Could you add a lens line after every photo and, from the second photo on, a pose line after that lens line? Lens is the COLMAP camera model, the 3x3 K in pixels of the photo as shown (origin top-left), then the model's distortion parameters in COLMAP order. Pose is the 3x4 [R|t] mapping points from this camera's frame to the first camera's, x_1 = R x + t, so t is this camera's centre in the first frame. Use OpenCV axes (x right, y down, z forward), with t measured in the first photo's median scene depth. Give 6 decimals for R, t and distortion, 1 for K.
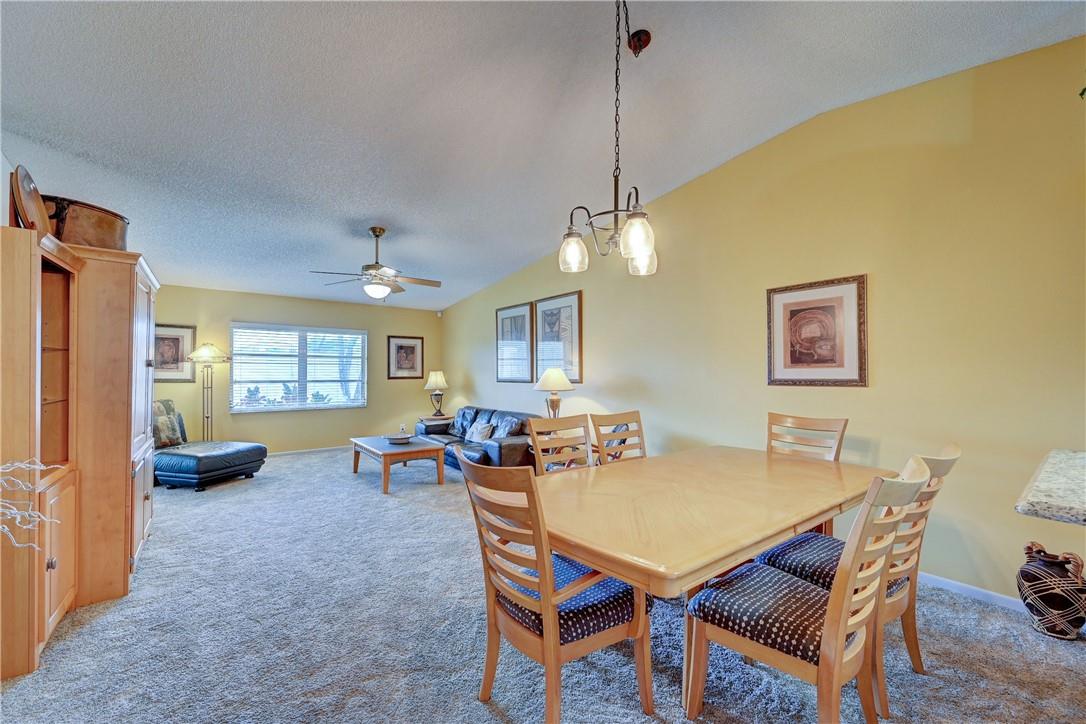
lens RADIAL K [[429.9, 0, 539.7], [0, 429.9, 364.8], [0, 0, 1]] dist [-0.002567, -0.000189]
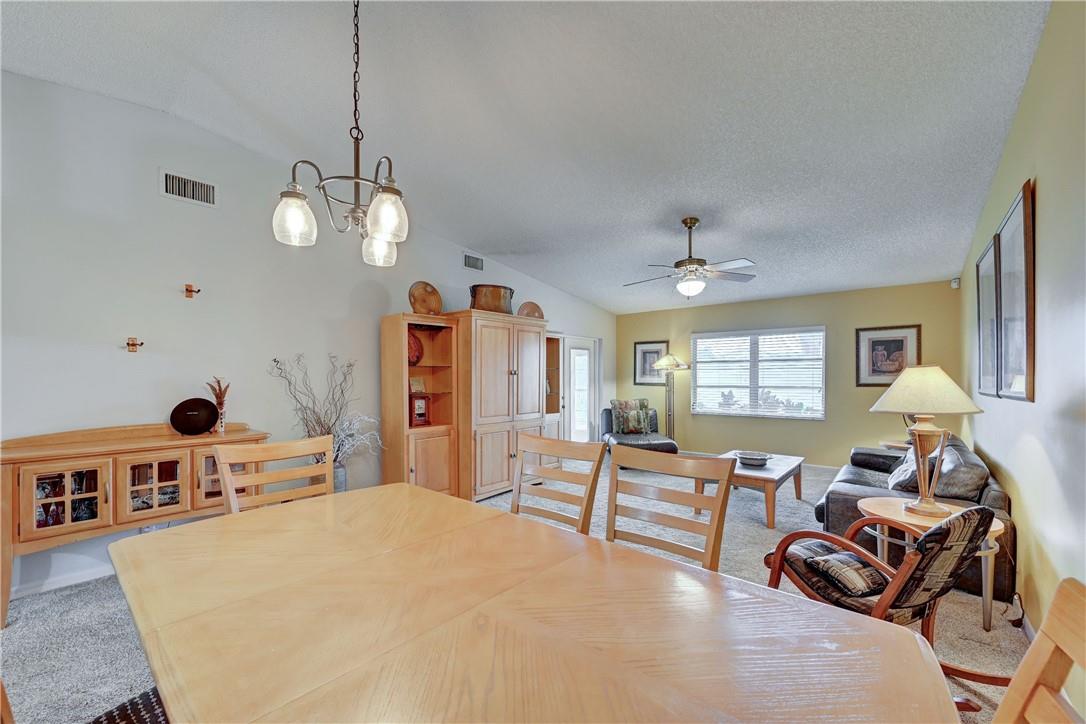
lens RADIAL K [[436.5, 0, 542.2], [0, 436.5, 370.4], [0, 0, 1]] dist [-0.000192, 0.000285]
pose [[0.210024, -0.018339, -0.977524, 0.315503], [0.018227, 0.999724, -0.014840, 0.007010], [0.977526, -0.014700, 0.210300, 0.346116]]
